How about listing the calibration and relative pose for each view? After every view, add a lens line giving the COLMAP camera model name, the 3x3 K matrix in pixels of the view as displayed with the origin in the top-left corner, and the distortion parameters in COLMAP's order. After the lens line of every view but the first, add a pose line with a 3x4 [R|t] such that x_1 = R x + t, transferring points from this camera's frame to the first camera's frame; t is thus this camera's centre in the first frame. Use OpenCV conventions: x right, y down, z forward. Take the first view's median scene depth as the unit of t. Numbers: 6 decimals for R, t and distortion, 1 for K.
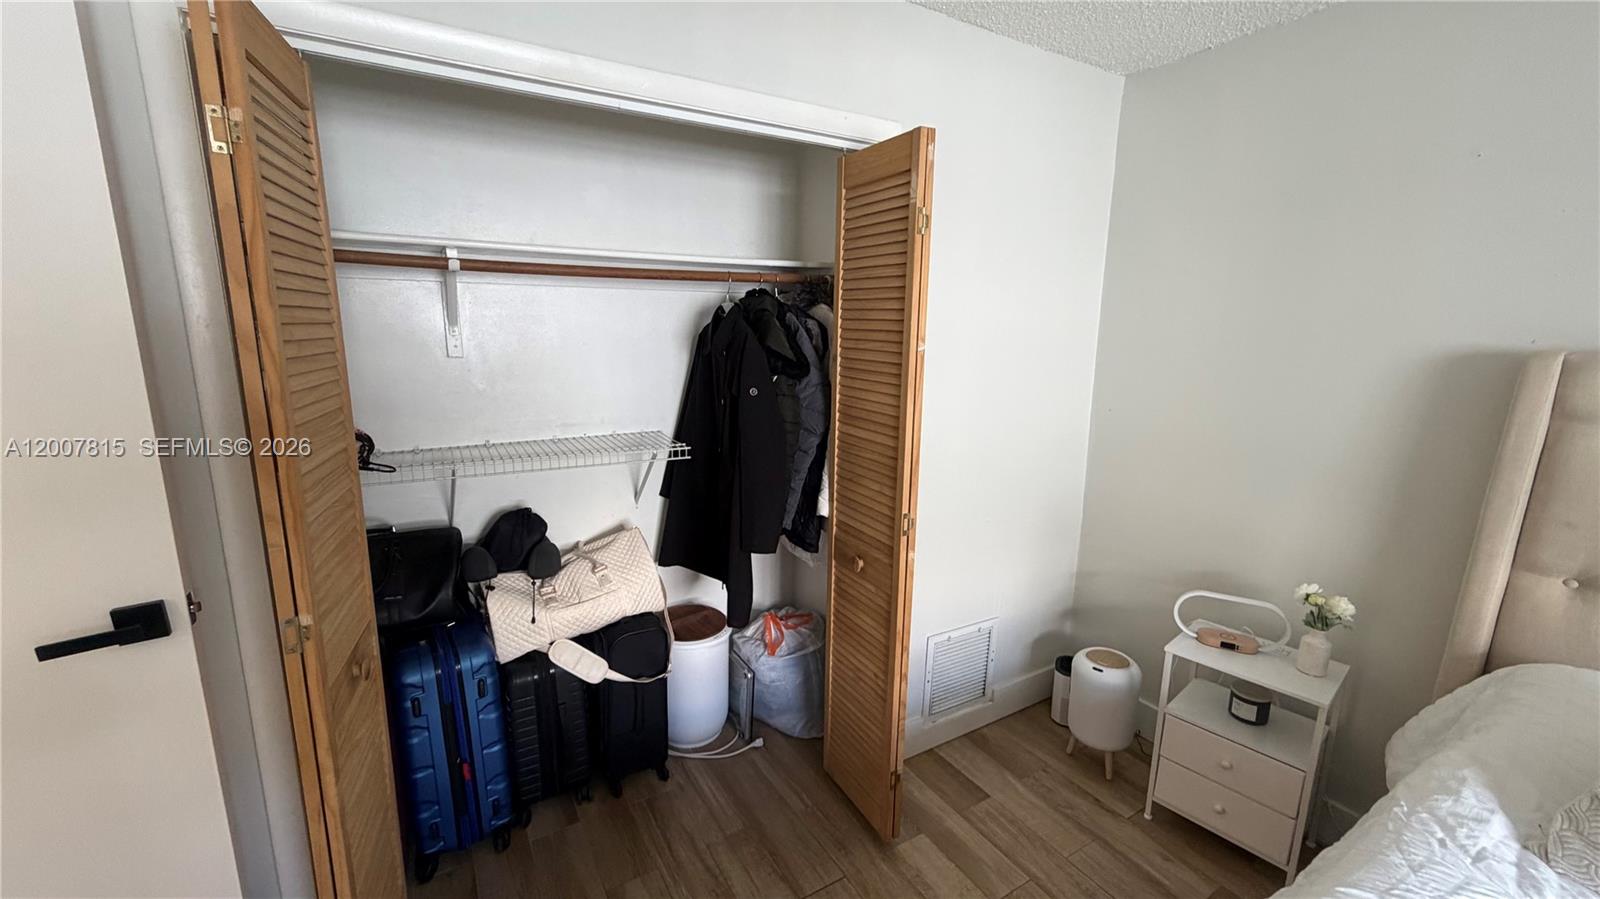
lens RADIAL K [[640.8, 0, 800.0], [0, 640.8, 449.5], [0, 0, 1]] dist [-0.001536, -0.000173]
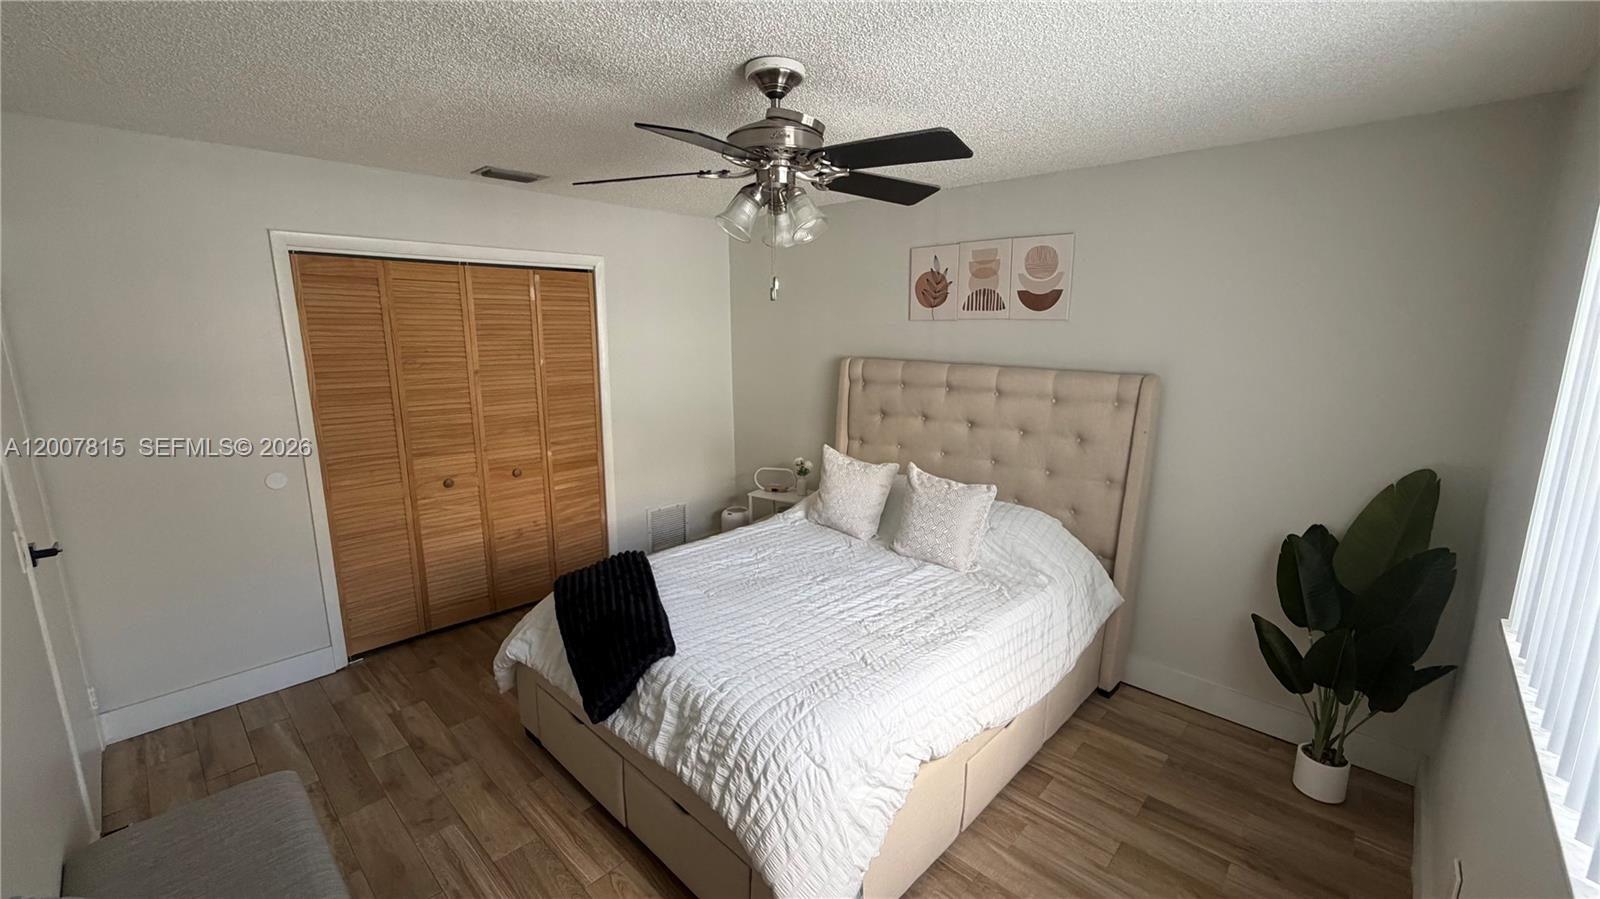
lens RADIAL K [[640.8, 0, 800.0], [0, 640.8, 449.5], [0, 0, 1]] dist [-0.001536, -0.000173]
pose [[0.960887, -0.064187, 0.269399, 0.163290], [0.062141, 0.997937, 0.016127, 0.135280], [-0.269879, 0.001245, 0.962894, -1.161973]]
